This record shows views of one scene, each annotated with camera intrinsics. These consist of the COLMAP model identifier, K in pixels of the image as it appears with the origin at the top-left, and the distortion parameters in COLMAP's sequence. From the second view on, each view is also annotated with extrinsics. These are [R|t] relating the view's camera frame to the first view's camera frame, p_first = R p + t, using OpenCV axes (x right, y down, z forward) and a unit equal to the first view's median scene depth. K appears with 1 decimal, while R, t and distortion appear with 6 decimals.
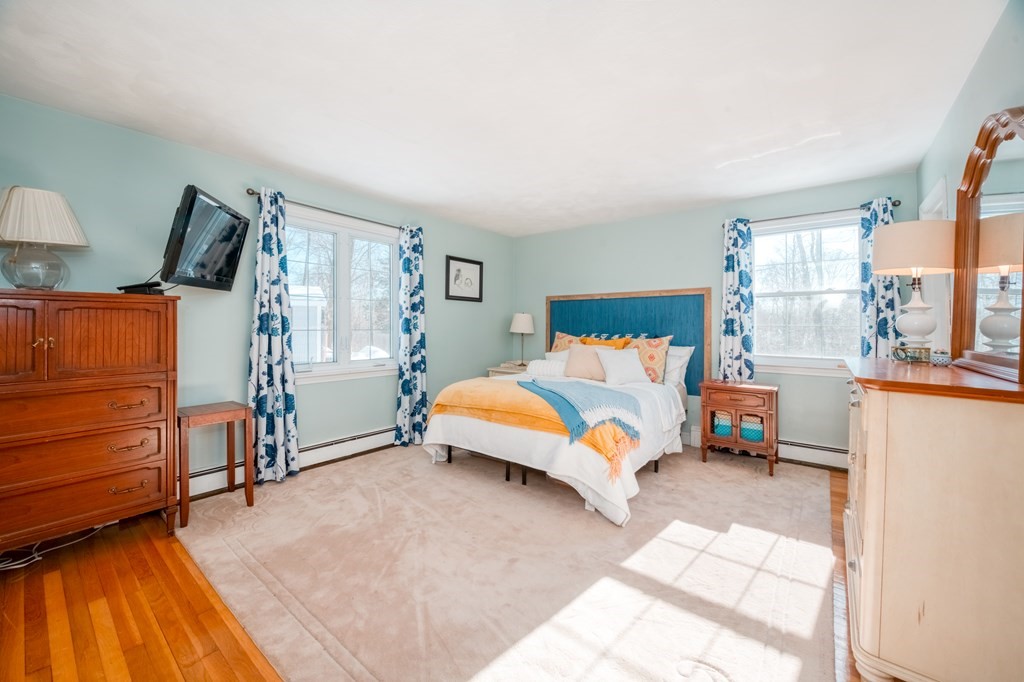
lens RADIAL K [[400.1, 0, 508.3], [0, 400.1, 333.6], [0, 0, 1]] dist [-0.016127, -0.000181]
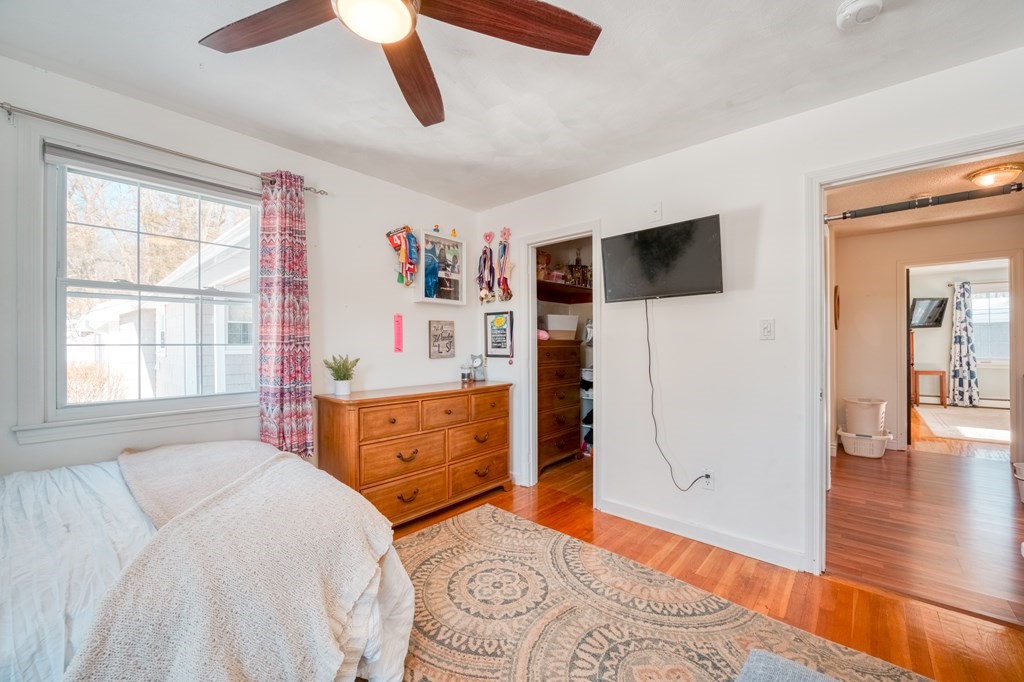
lens RADIAL K [[400.1, 0, 508.3], [0, 400.1, 343.2], [0, 0, 1]] dist [-0.016127, -0.000181]
pose [[-0.047881, -0.016487, -0.998717, 1.854244], [-0.000260, 0.999864, -0.016494, 0.035191], [0.998853, -0.000530, -0.047878, -1.574242]]
